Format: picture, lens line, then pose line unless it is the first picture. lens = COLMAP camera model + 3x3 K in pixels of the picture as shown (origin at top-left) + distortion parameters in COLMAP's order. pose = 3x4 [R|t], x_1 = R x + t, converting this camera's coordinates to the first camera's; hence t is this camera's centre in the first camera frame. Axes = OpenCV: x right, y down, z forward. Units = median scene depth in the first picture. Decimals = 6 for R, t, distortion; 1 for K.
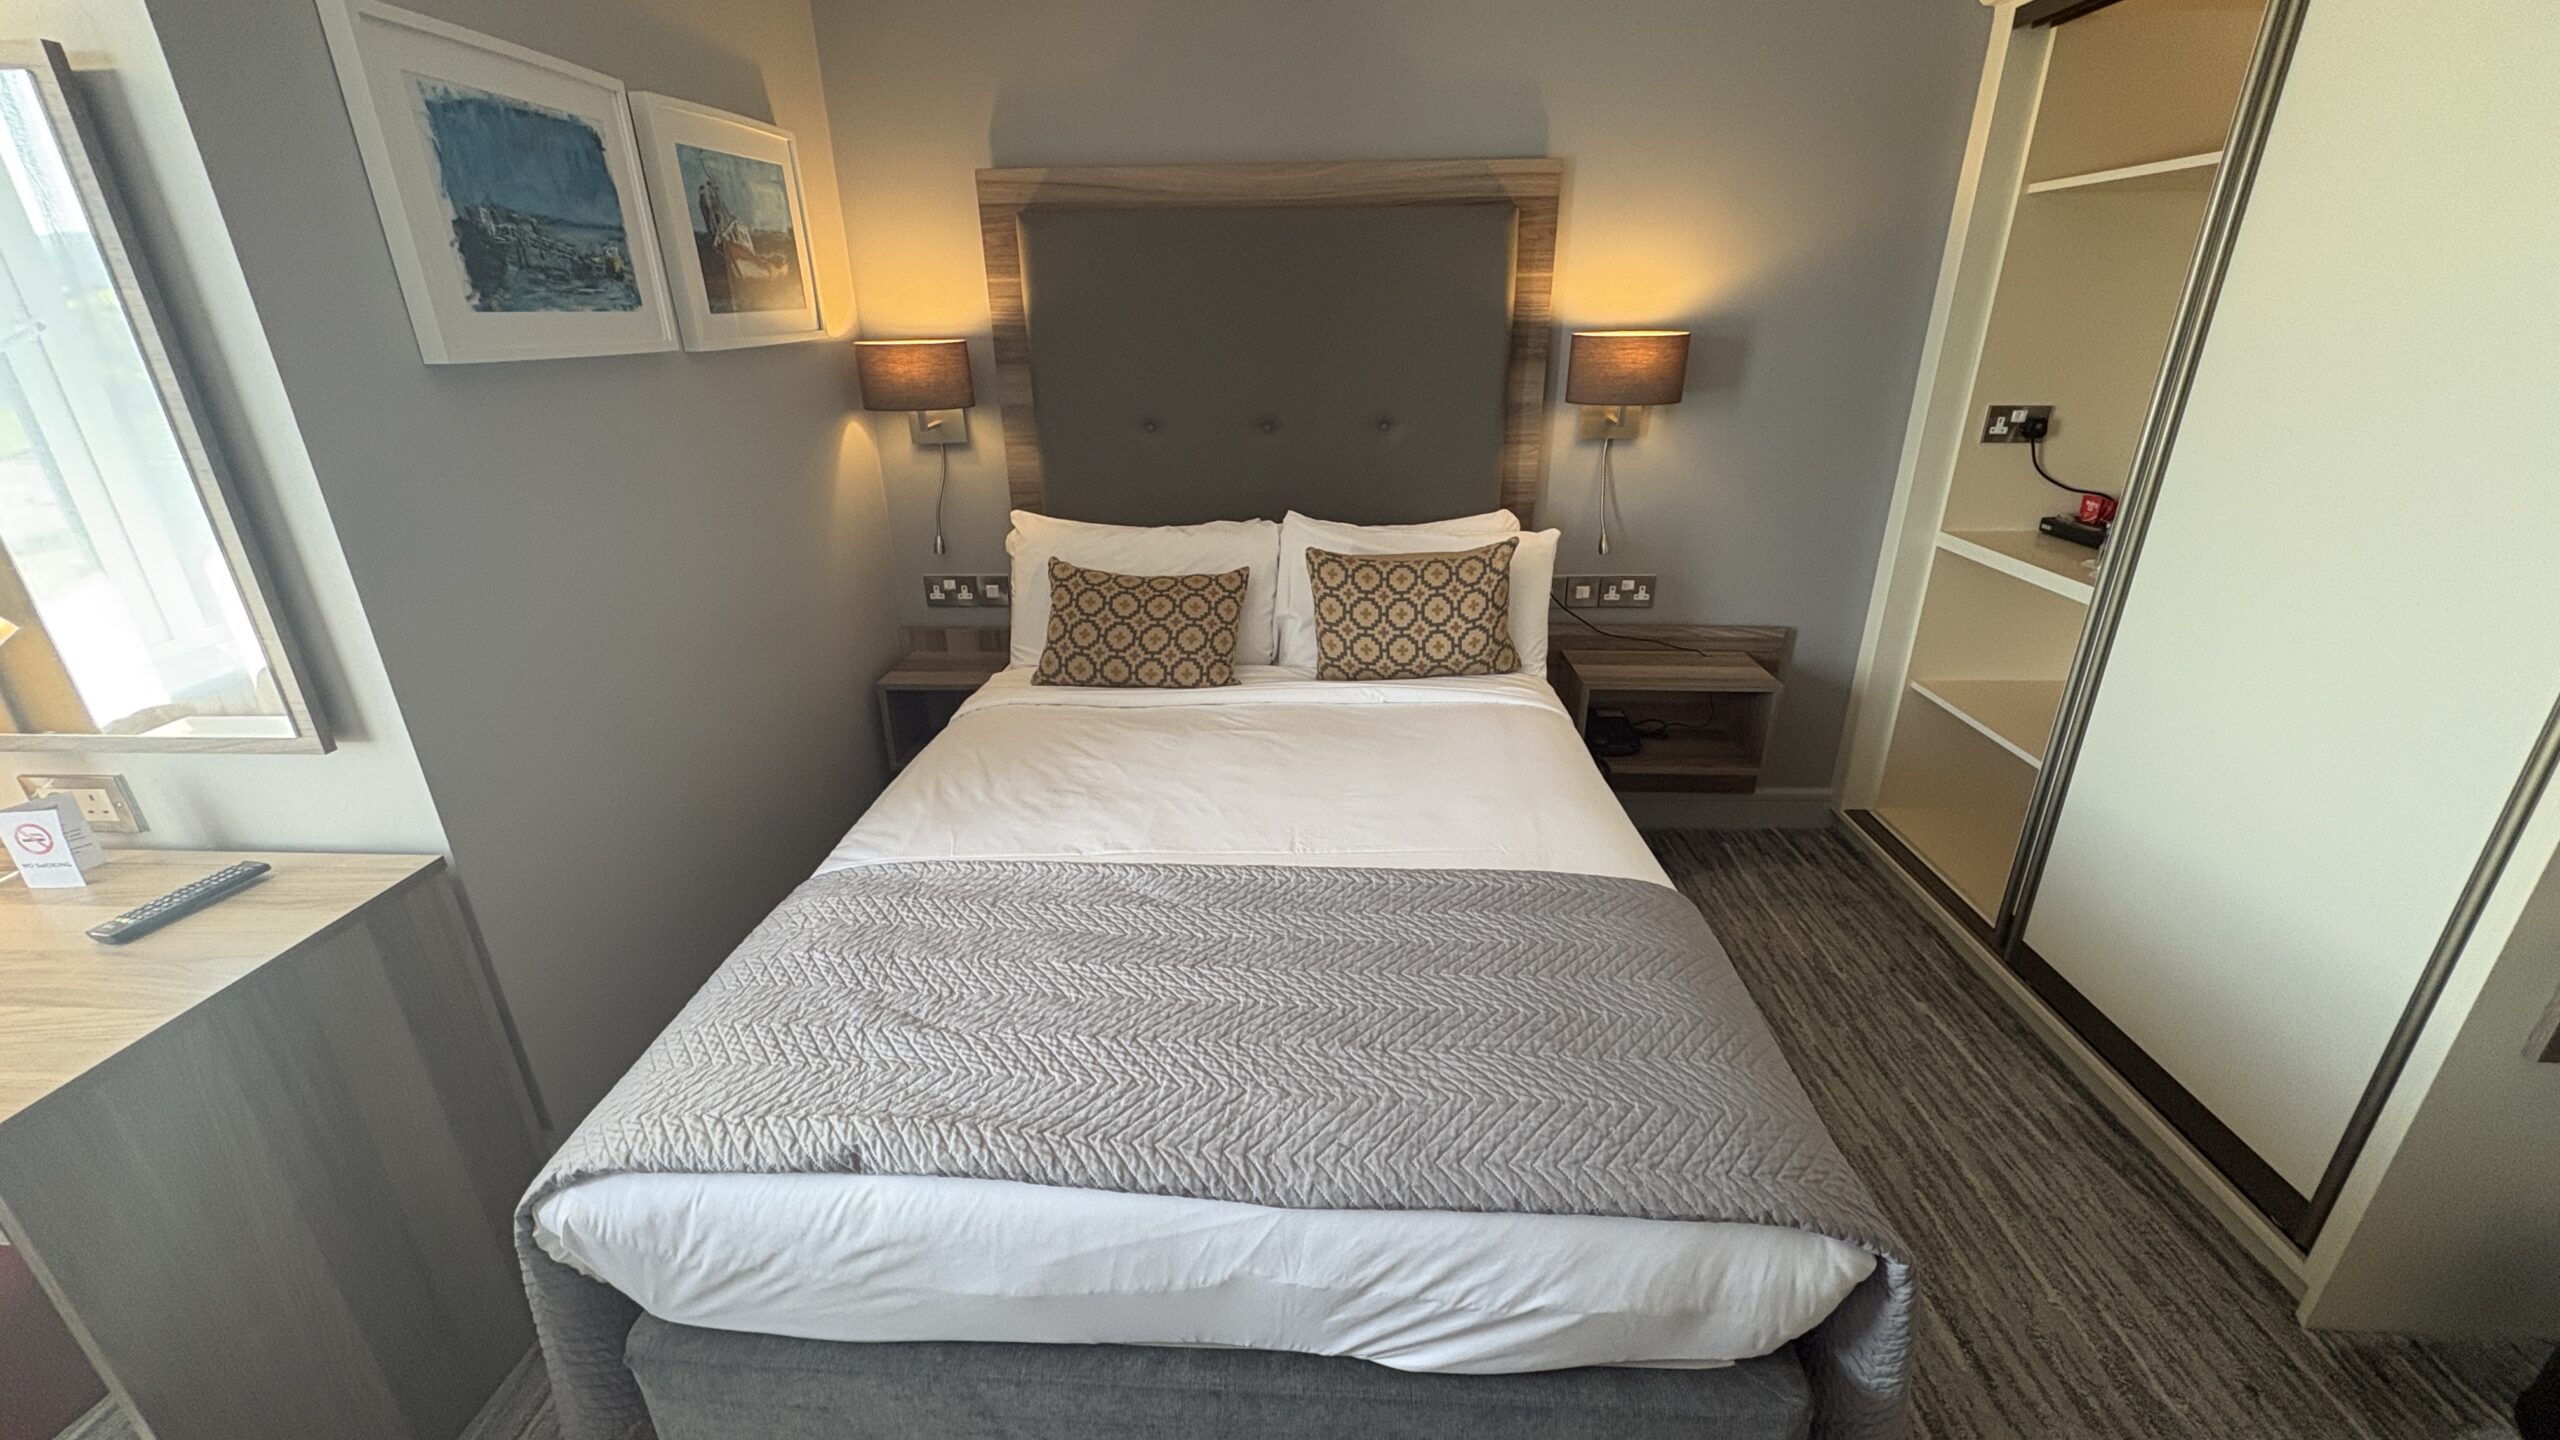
lens RADIAL K [[1028.8, 0, 1258.2], [0, 1028.8, 730.2], [0, 0, 1]] dist [0.001091, -0.000083]
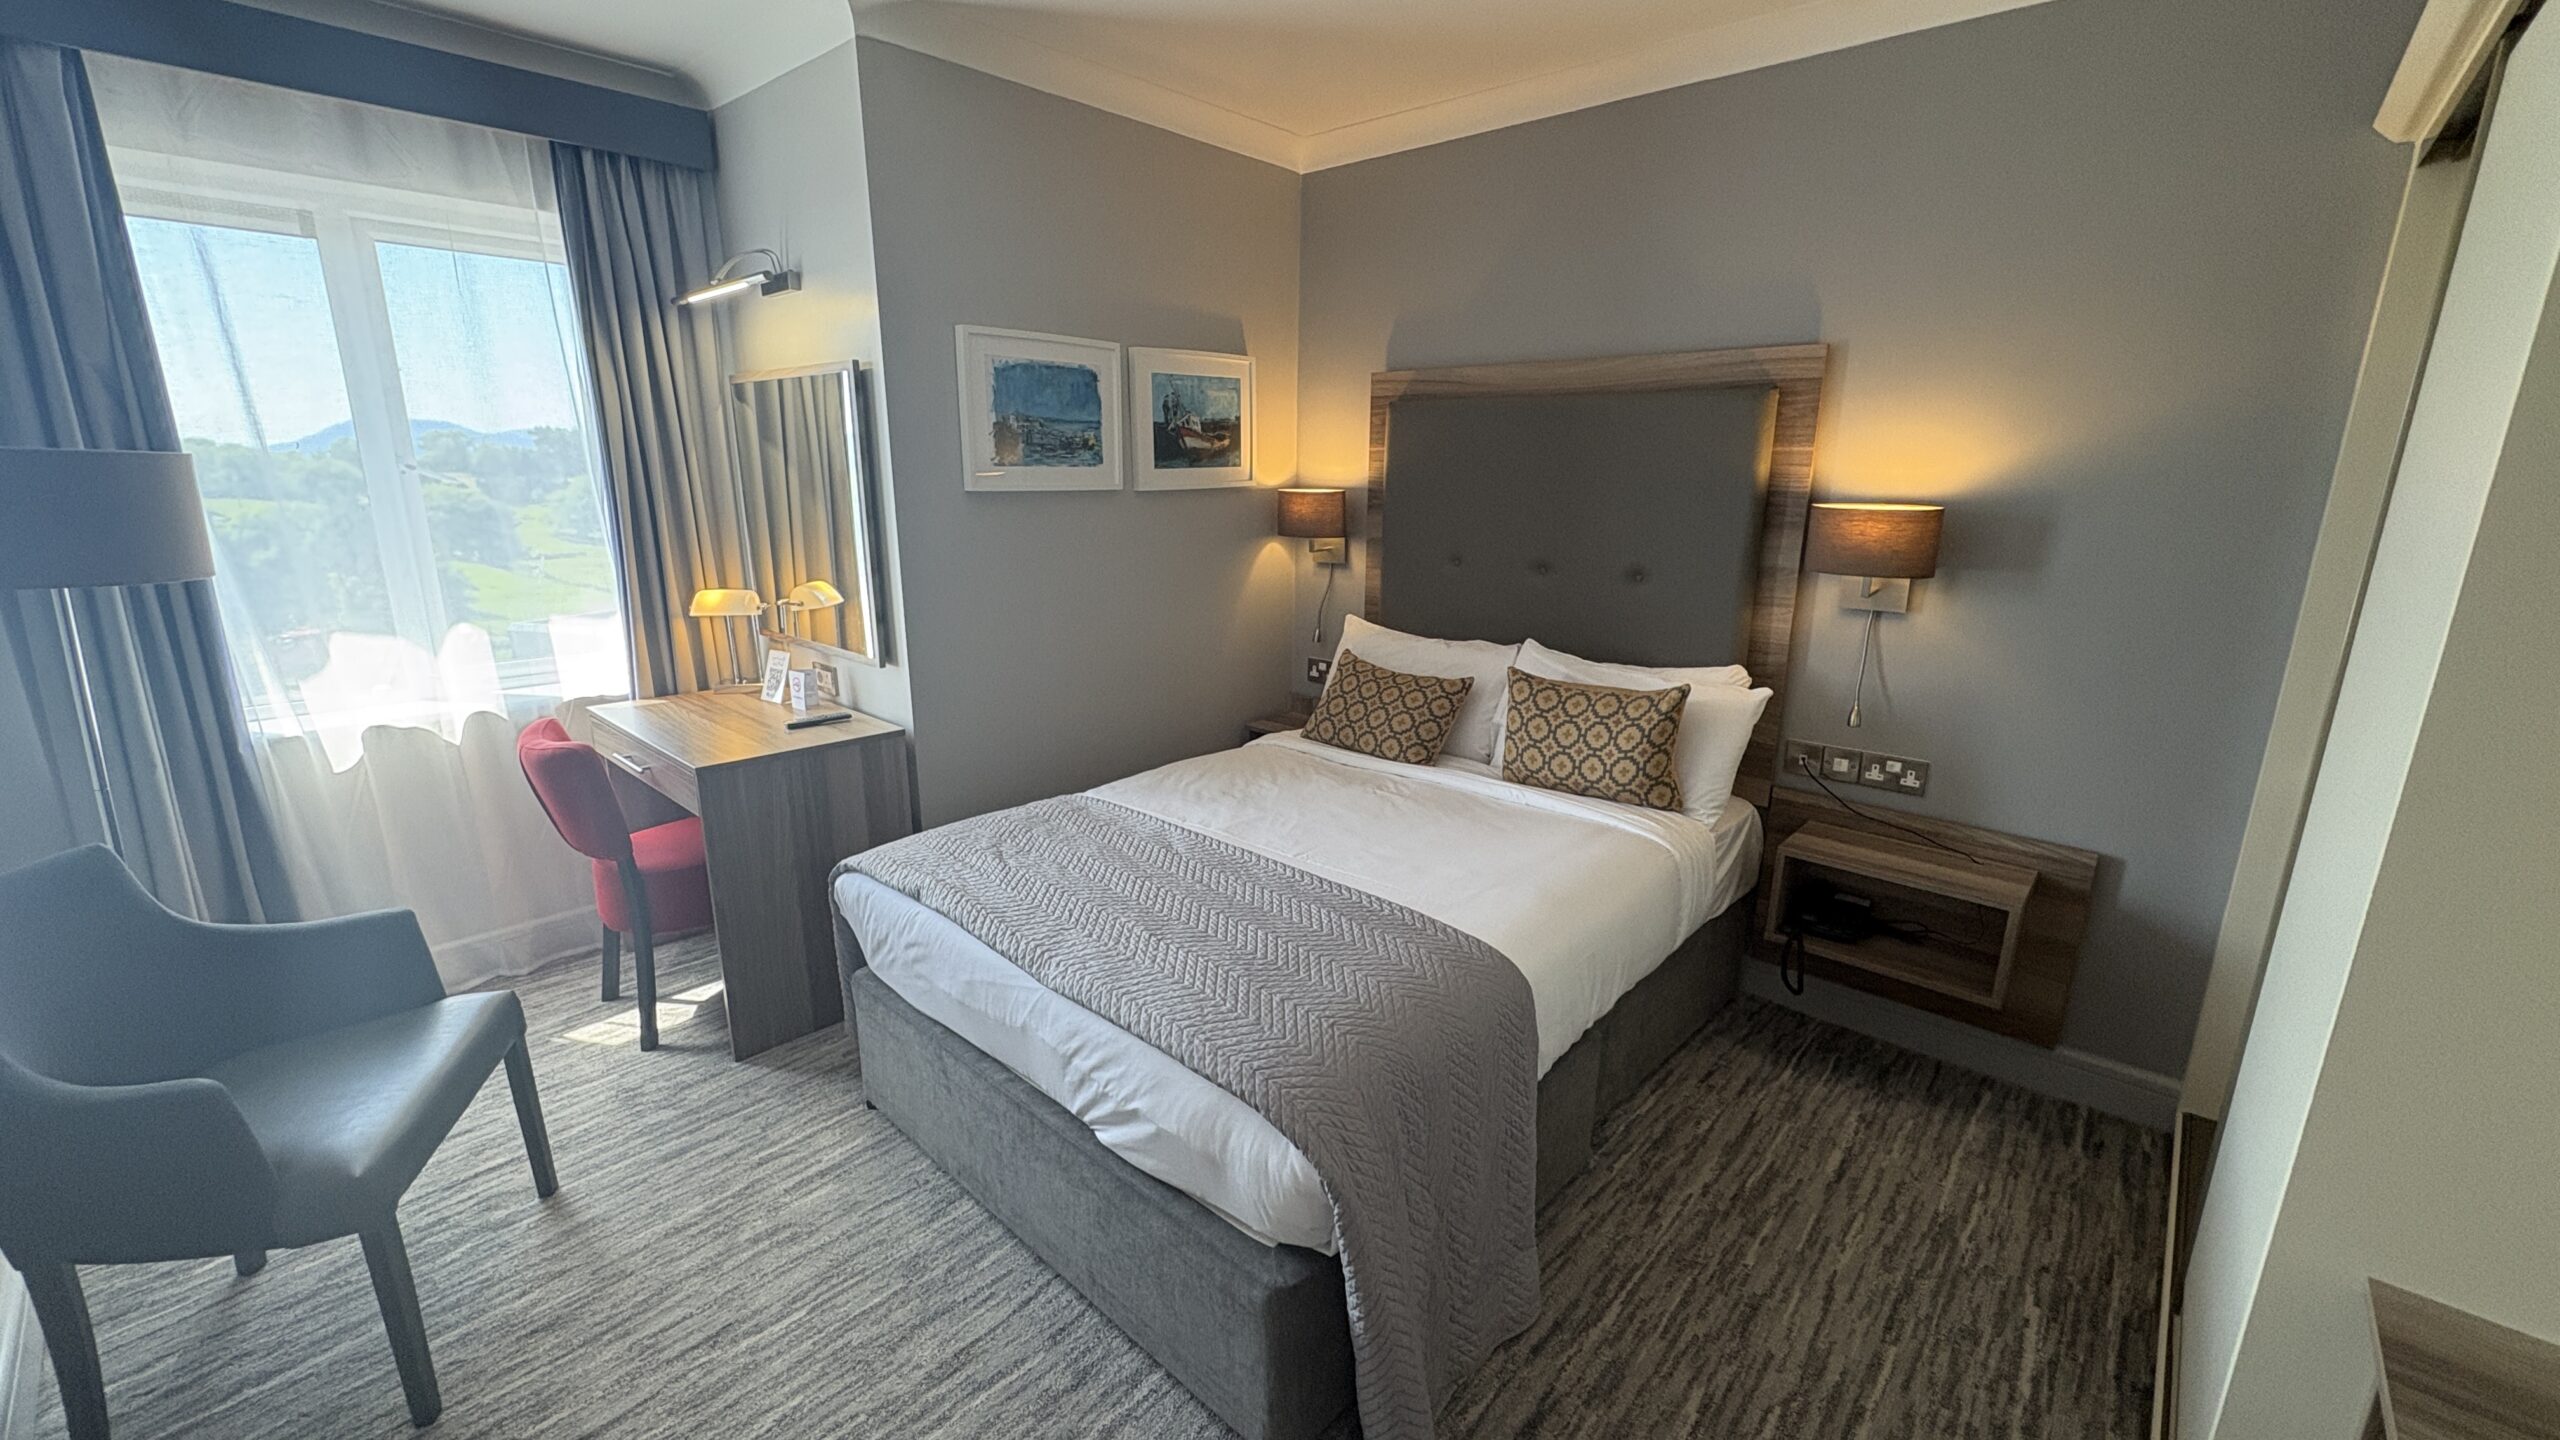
lens RADIAL K [[1028.8, 0, 1258.2], [0, 1028.8, 730.2], [0, 0, 1]] dist [0.001091, -0.000083]
pose [[0.762559, 0.179003, -0.621660, 0.569350], [-0.260931, 0.964427, -0.042370, 0.018831], [0.591962, 0.194520, 0.782140, -0.084484]]
